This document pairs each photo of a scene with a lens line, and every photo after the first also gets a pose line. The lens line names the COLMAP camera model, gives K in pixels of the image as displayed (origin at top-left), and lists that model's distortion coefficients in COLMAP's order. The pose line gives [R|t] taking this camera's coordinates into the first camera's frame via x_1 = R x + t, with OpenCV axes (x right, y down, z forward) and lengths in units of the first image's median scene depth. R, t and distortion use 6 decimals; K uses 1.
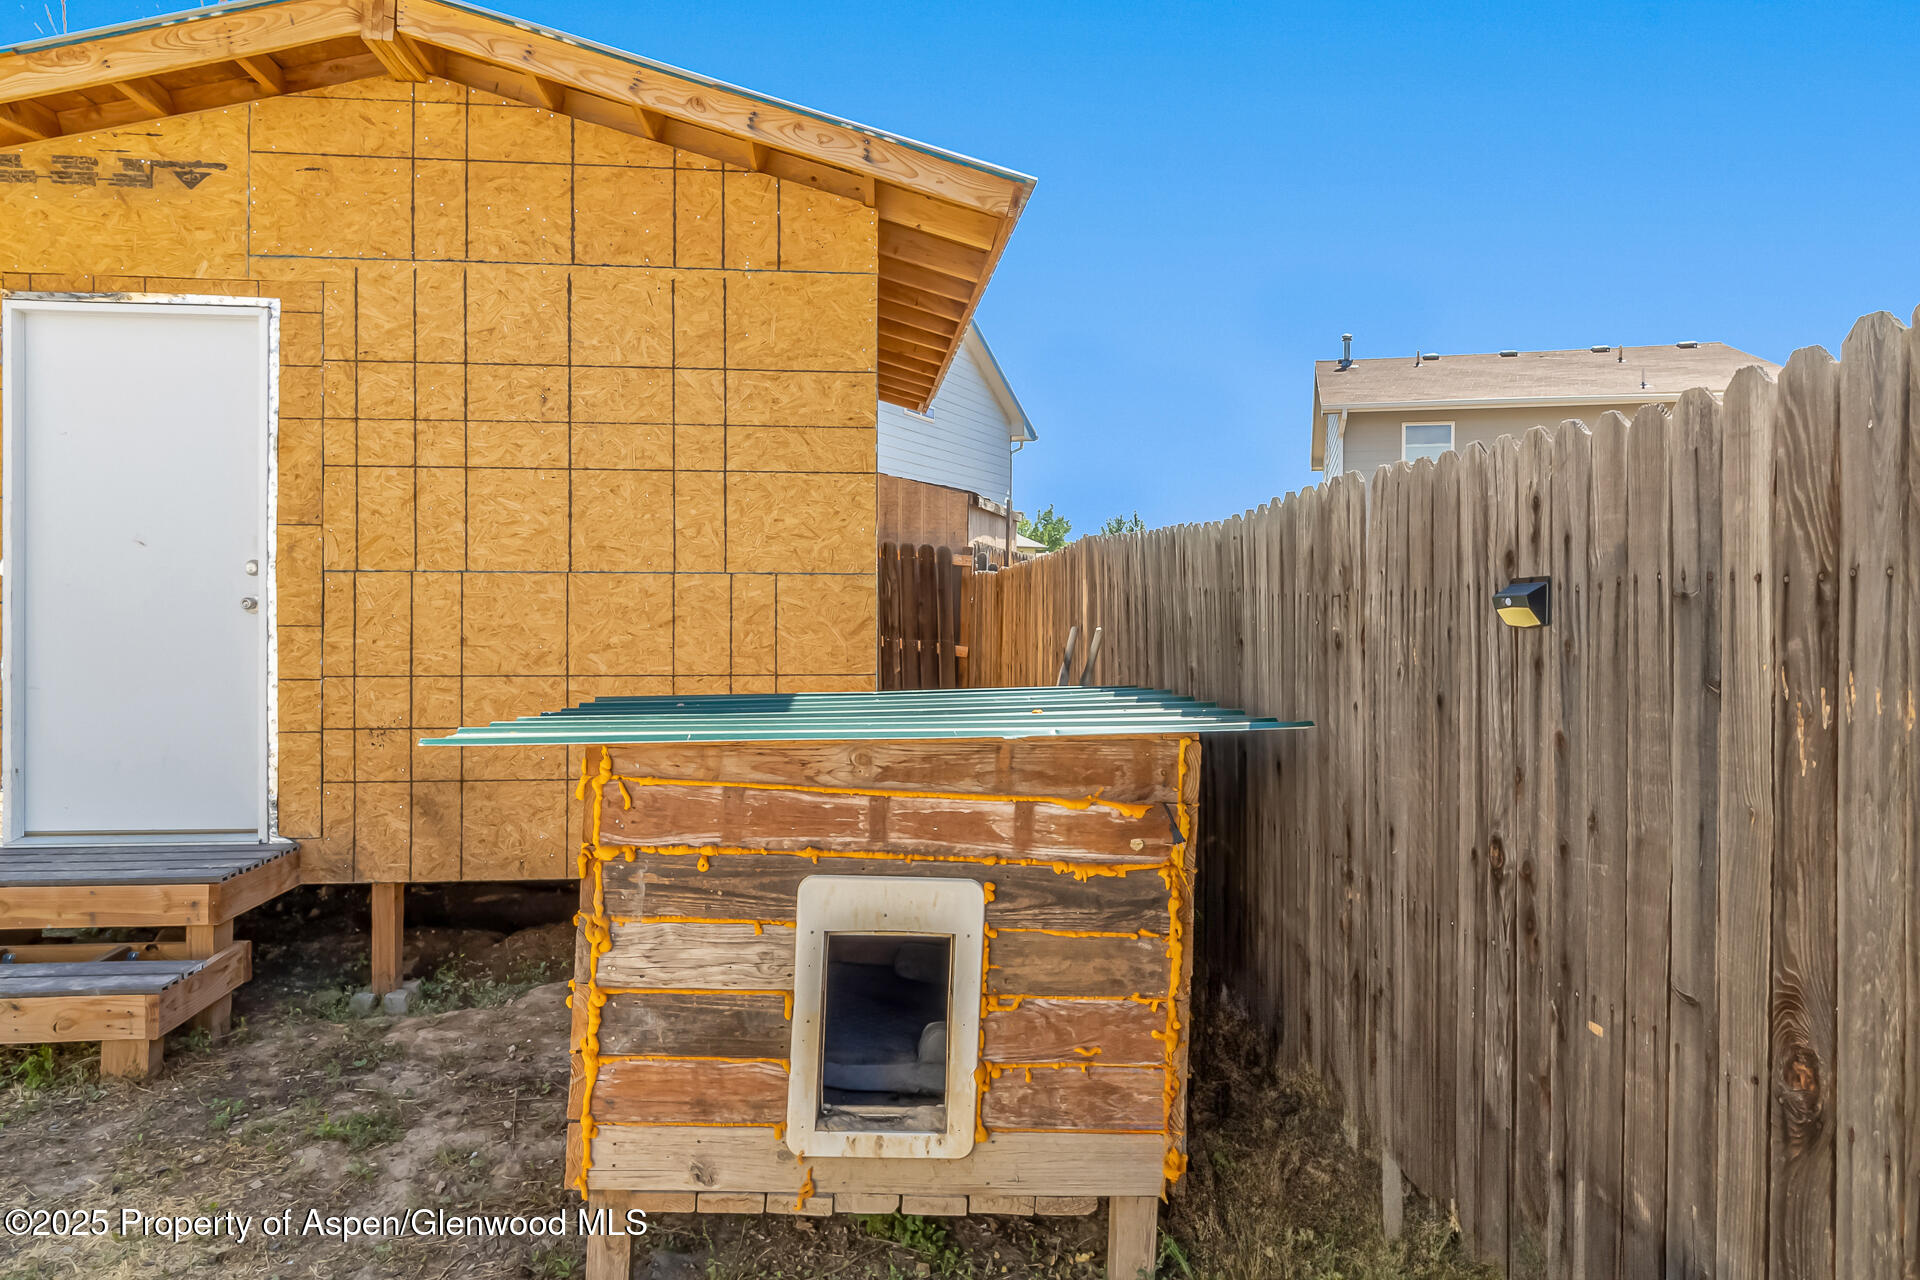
lens RADIAL K [[1190.1, 0, 960.4], [0, 1190.1, 606.9], [0, 0, 1]] dist [-0.006577, 0.000681]
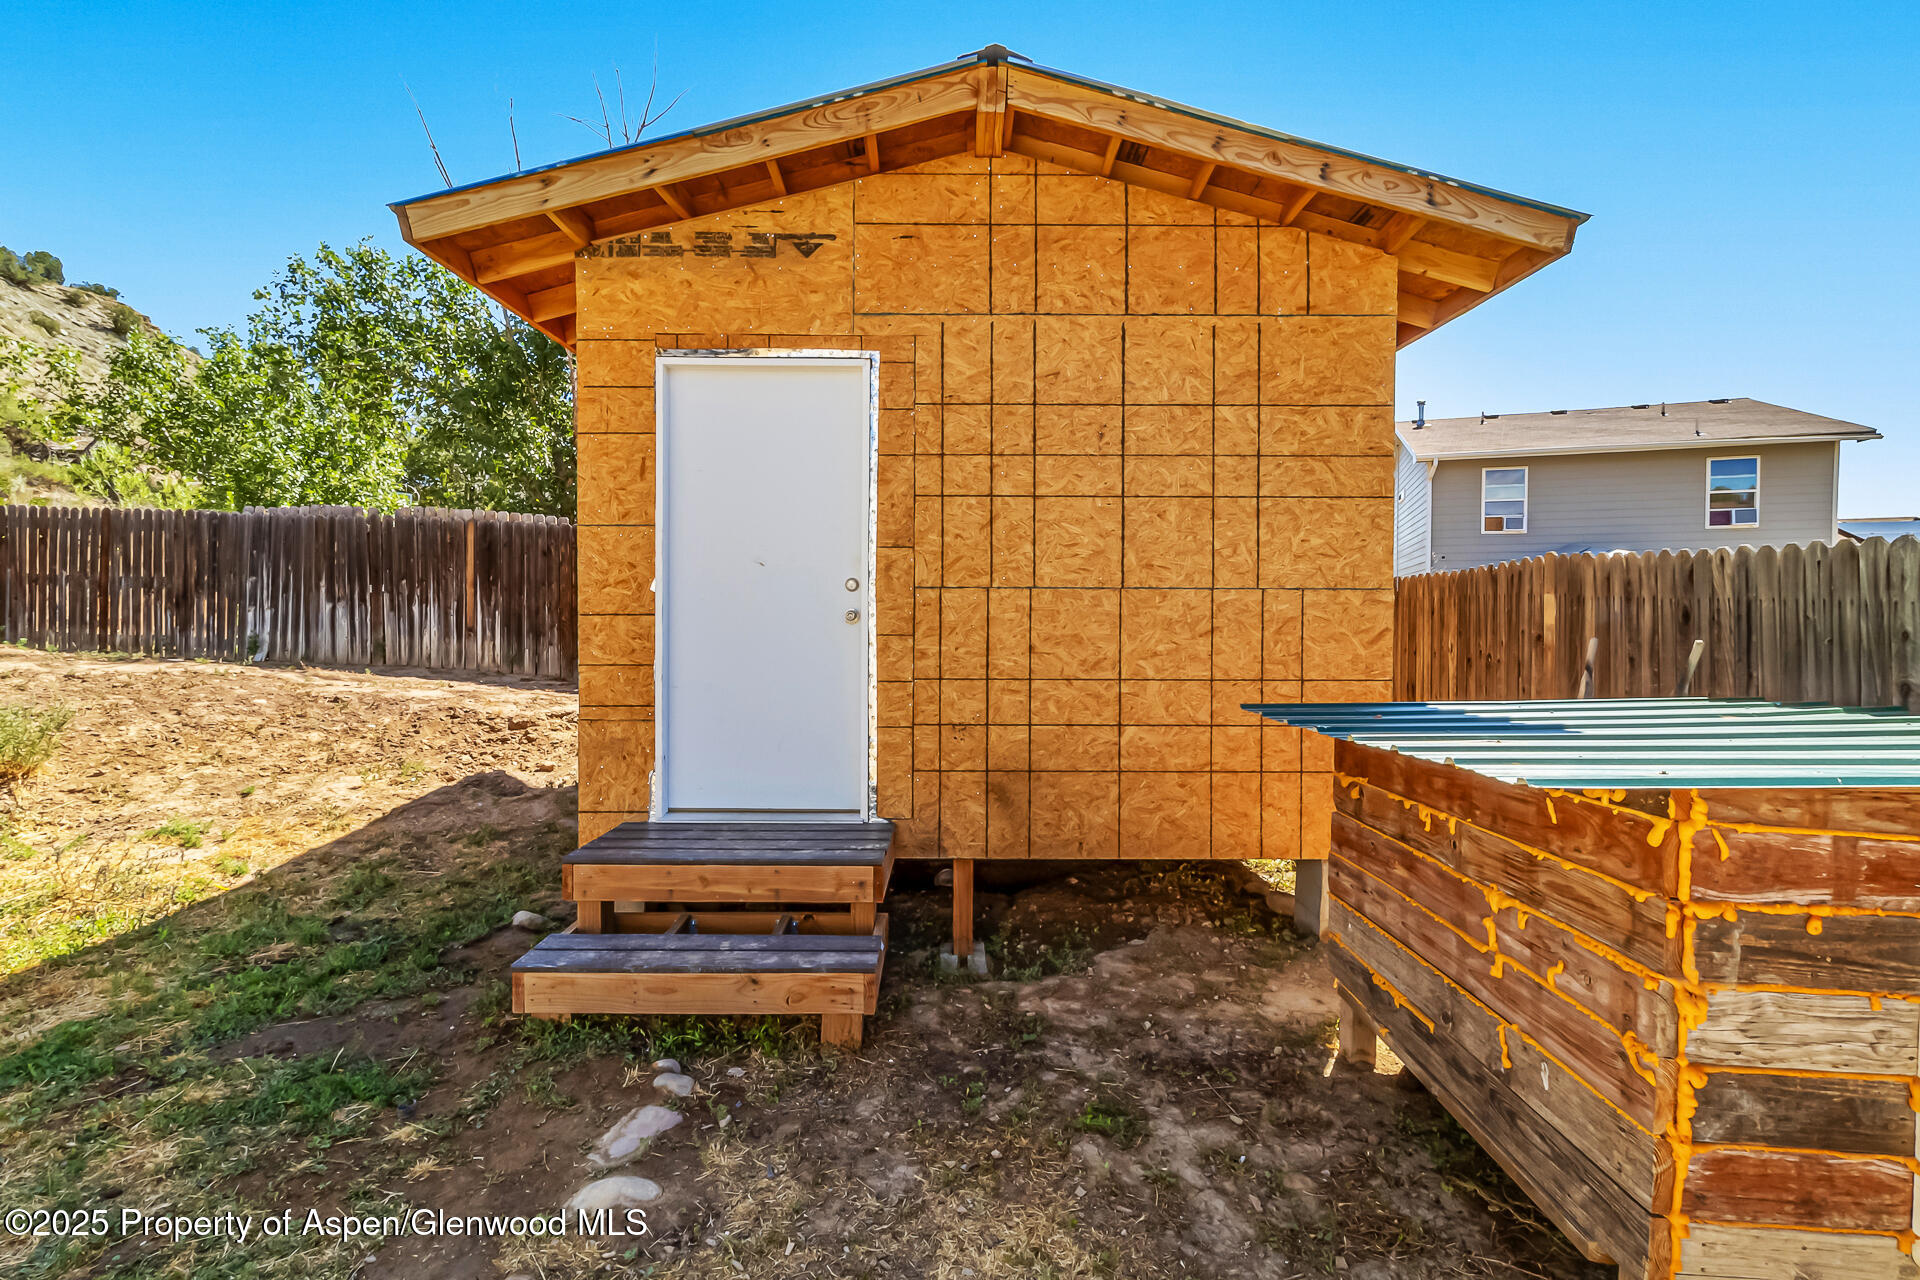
lens RADIAL K [[875.1, 0, 970.6], [0, 875.1, 620.9], [0, 0, 1]] dist [-0.001420, 0.001296]
pose [[0.994543, 0.001738, -0.104316, -0.394752], [-0.000971, 0.999972, 0.007403, -0.004051], [0.104326, -0.007262, 0.994517, 0.162292]]
